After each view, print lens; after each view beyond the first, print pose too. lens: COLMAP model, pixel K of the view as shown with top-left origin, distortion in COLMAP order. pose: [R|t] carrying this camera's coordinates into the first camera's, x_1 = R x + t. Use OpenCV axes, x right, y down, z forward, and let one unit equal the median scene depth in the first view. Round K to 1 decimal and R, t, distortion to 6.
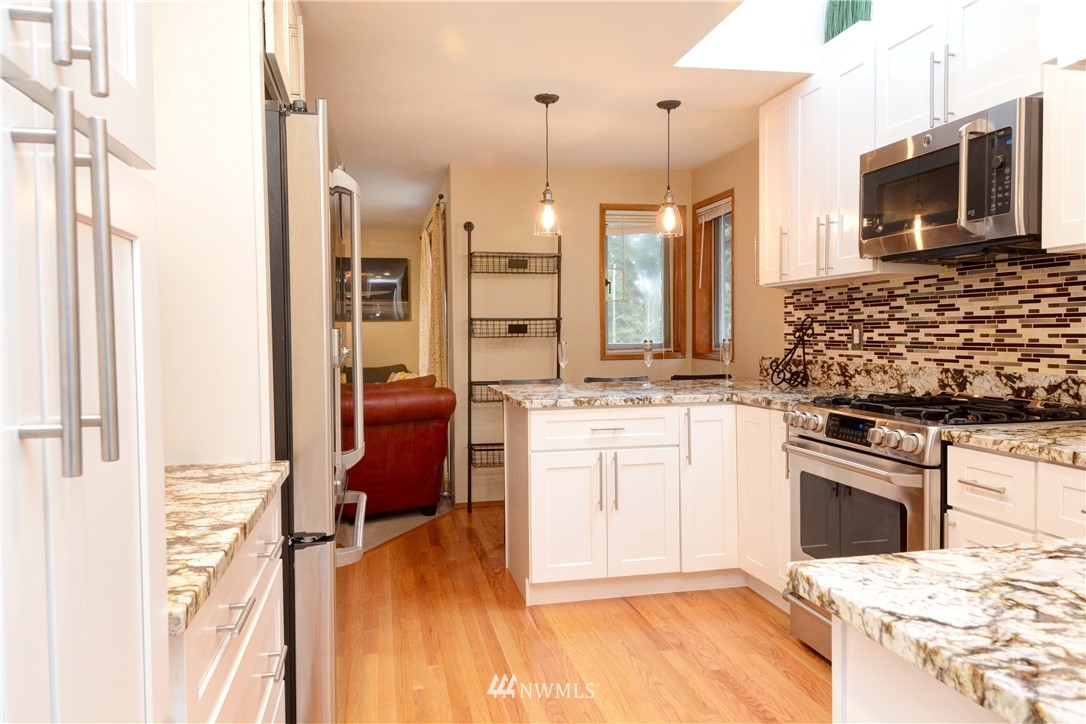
lens RADIAL K [[779.5, 0, 549.5], [0, 779.5, 356.3], [0, 0, 1]] dist [0.035211, -0.002565]
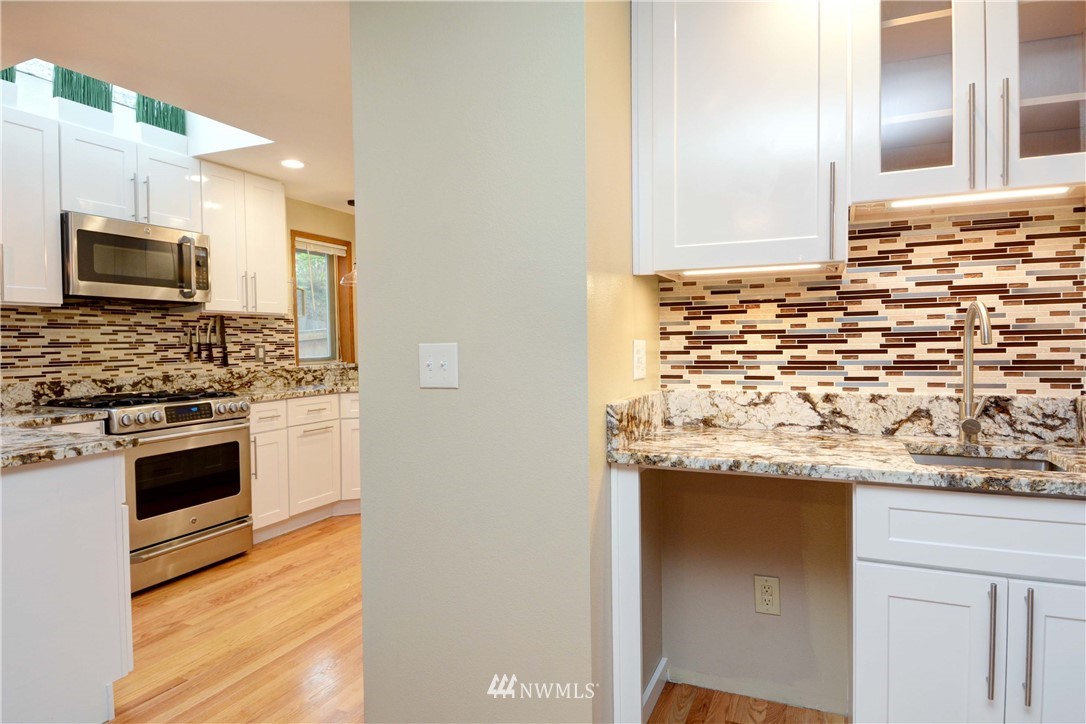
lens RADIAL K [[608.8, 0, 562.8], [0, 608.8, 357.0], [0, 0, 1]] dist [0.007409, -0.022945]
pose [[-0.818582, 0.006881, 0.574348, -0.860731], [0.041068, 0.998070, 0.046573, -0.040732], [-0.572919, 0.061711, -0.817285, 1.454582]]
